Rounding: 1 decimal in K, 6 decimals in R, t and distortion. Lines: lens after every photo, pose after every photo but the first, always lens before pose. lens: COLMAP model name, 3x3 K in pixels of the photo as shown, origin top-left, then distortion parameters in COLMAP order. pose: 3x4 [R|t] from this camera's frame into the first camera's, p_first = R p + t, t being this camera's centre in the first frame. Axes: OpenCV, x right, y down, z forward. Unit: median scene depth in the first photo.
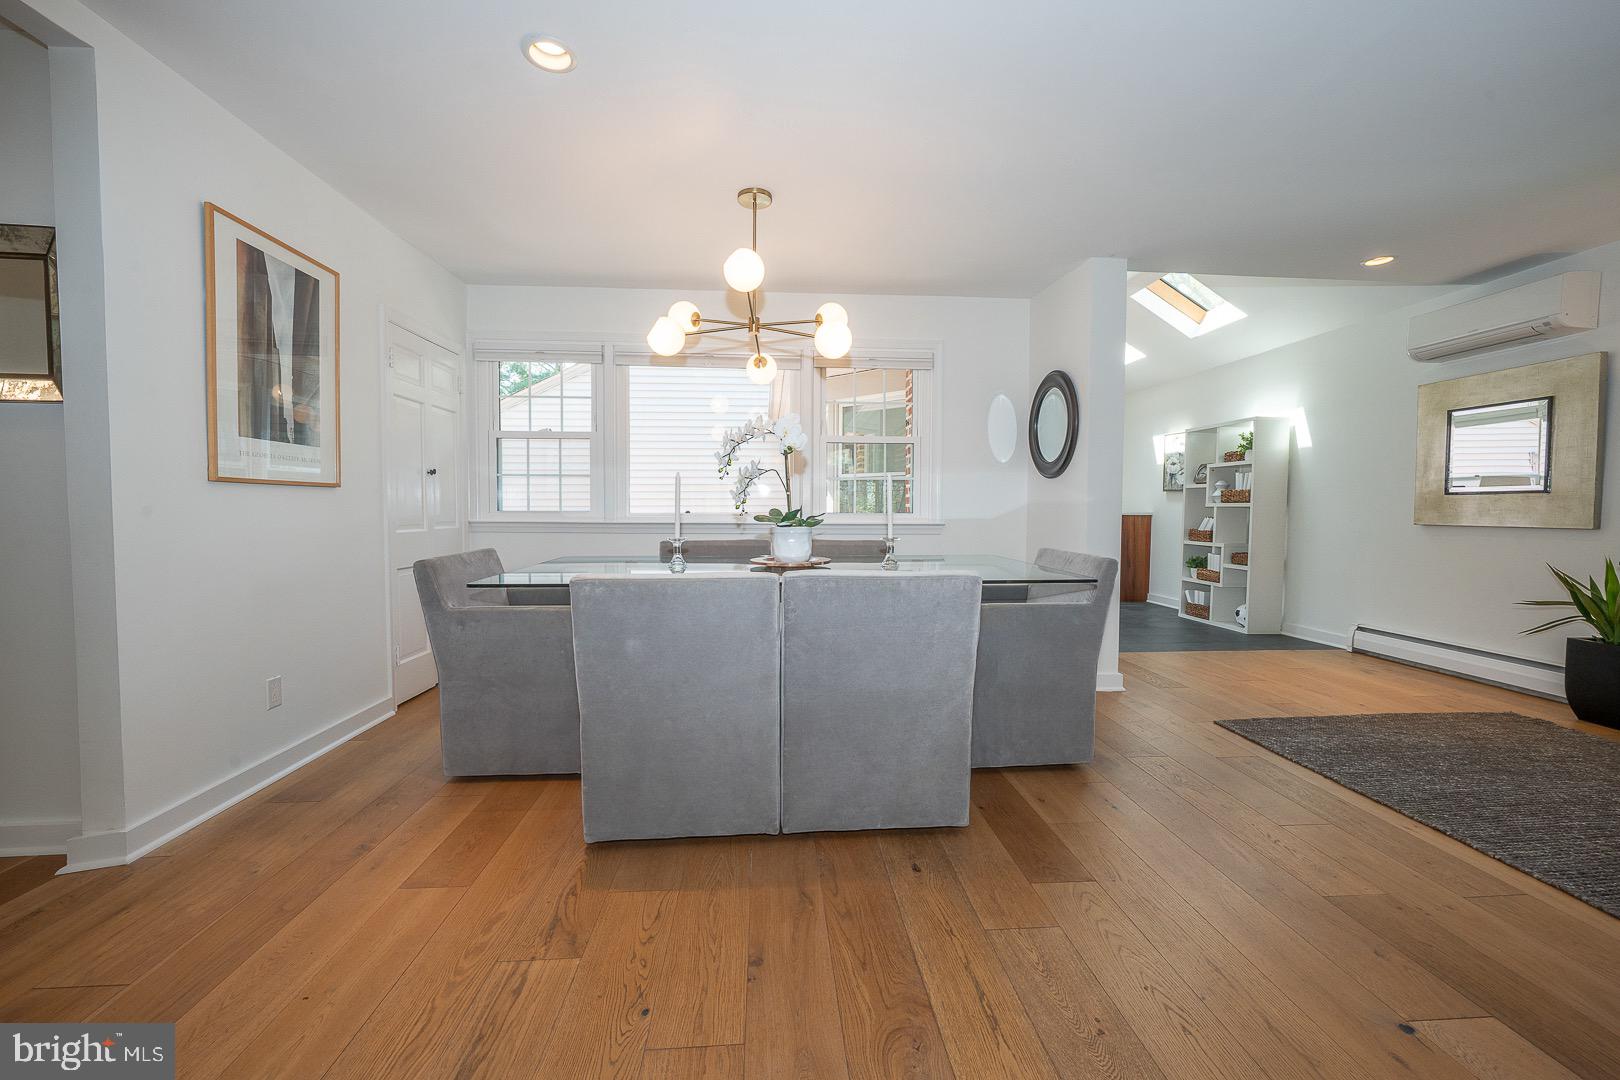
lens RADIAL K [[642.3, 0, 813.5], [0, 642.3, 536.9], [0, 0, 1]] dist [-0.018814, 0.006148]
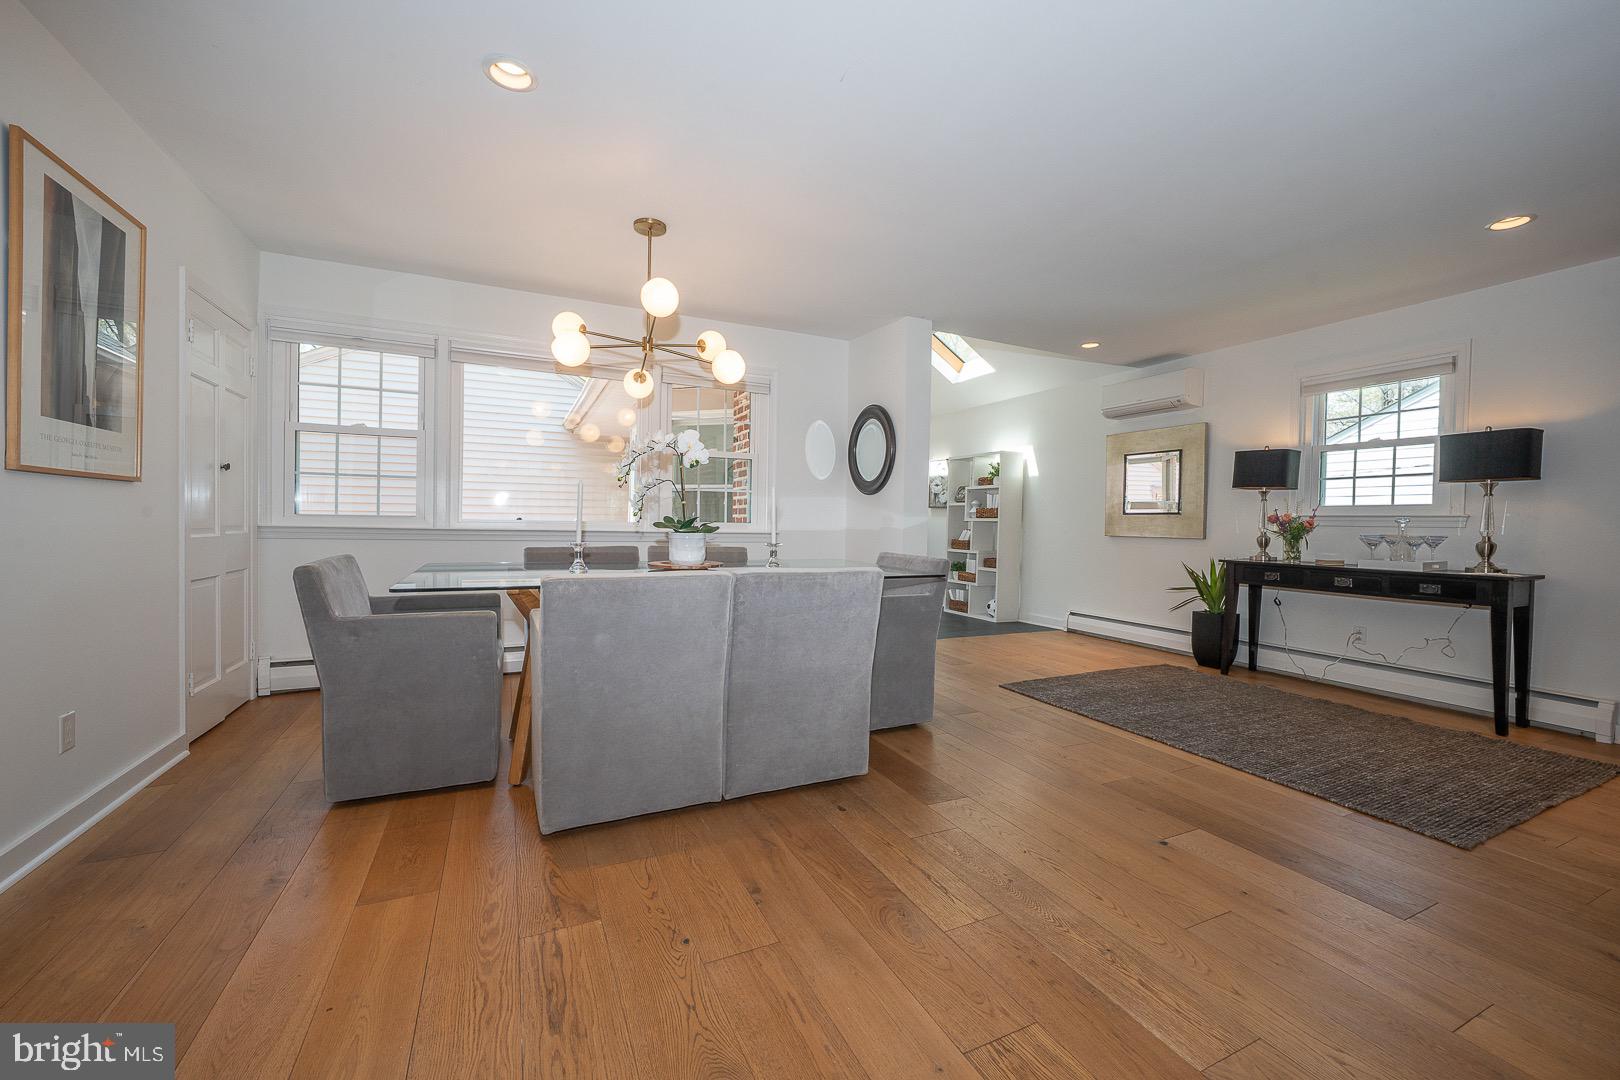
lens RADIAL K [[642.3, 0, 813.5], [0, 642.3, 536.9], [0, 0, 1]] dist [-0.018814, 0.006148]
pose [[0.930696, 0.005026, 0.365758, -0.225586], [0.001604, 0.999840, -0.017822, 0.010215], [-0.365789, 0.017174, 0.930539, -0.091409]]
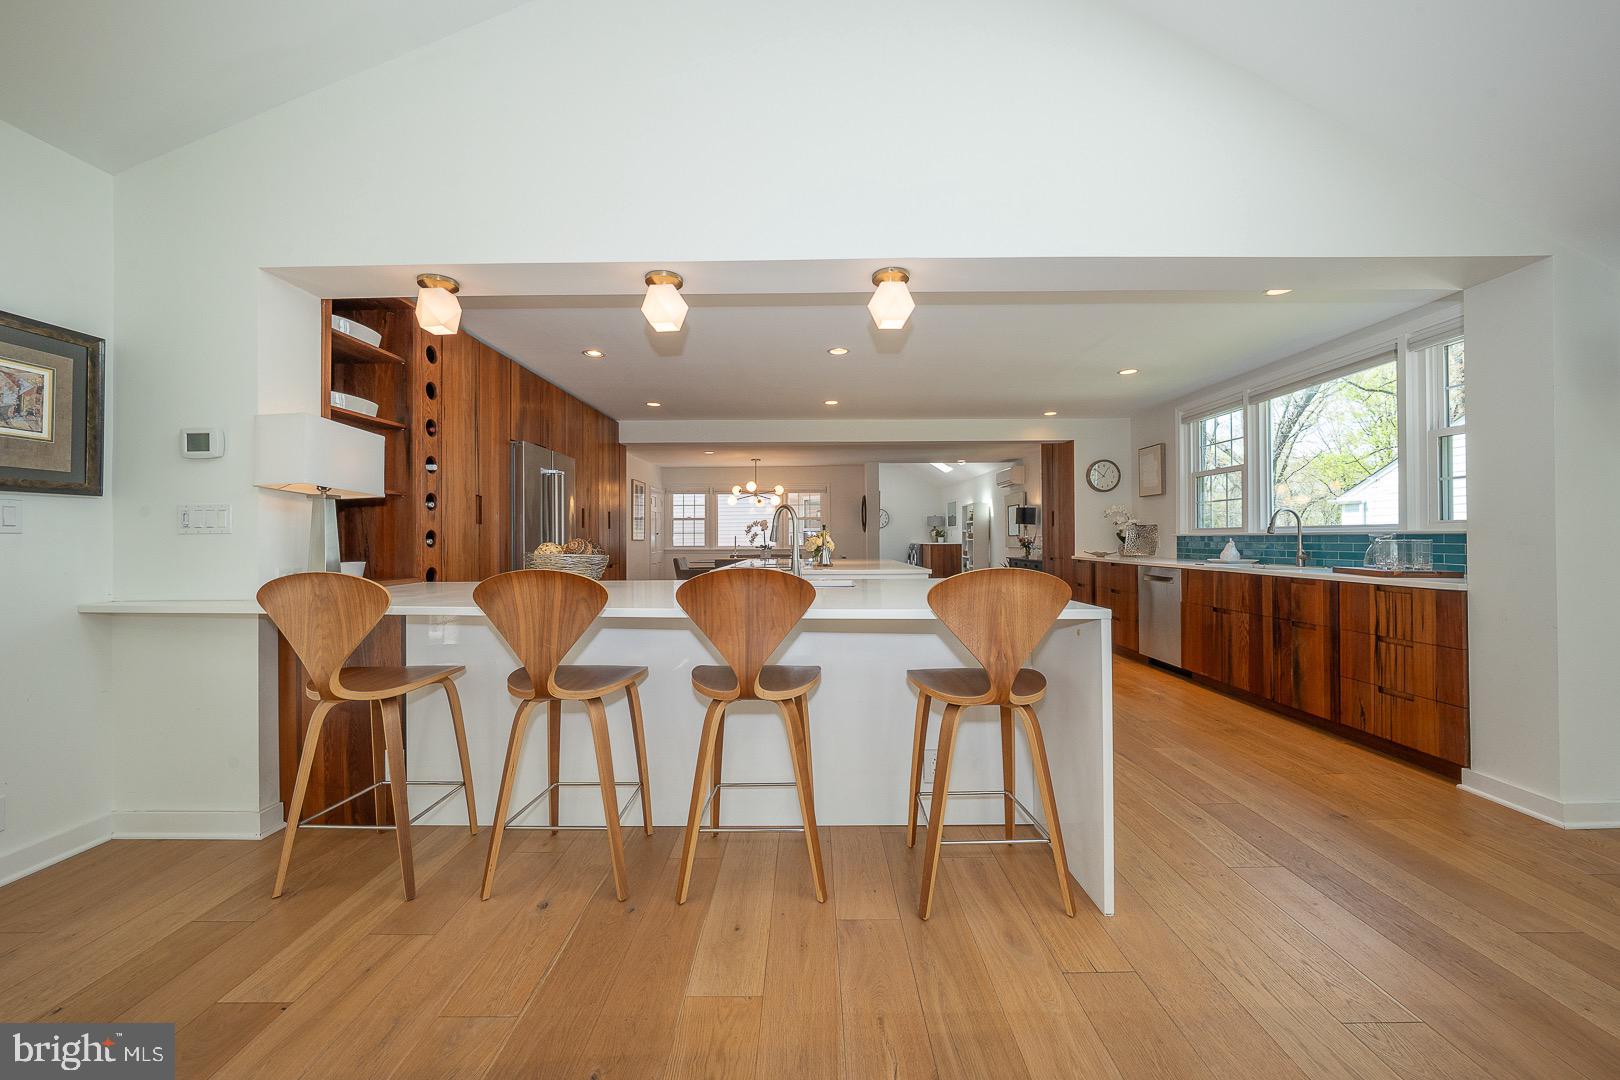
lens RADIAL K [[553.3, 0, 809.6], [0, 553.3, 534.5], [0, 0, 1]] dist [-0.013773, 0.000241]
pose [[0.997240, -0.011957, -0.073270, 0.434395], [0.007909, 0.998438, -0.055302, 0.074515], [0.073817, 0.054570, 0.995778, -2.070378]]
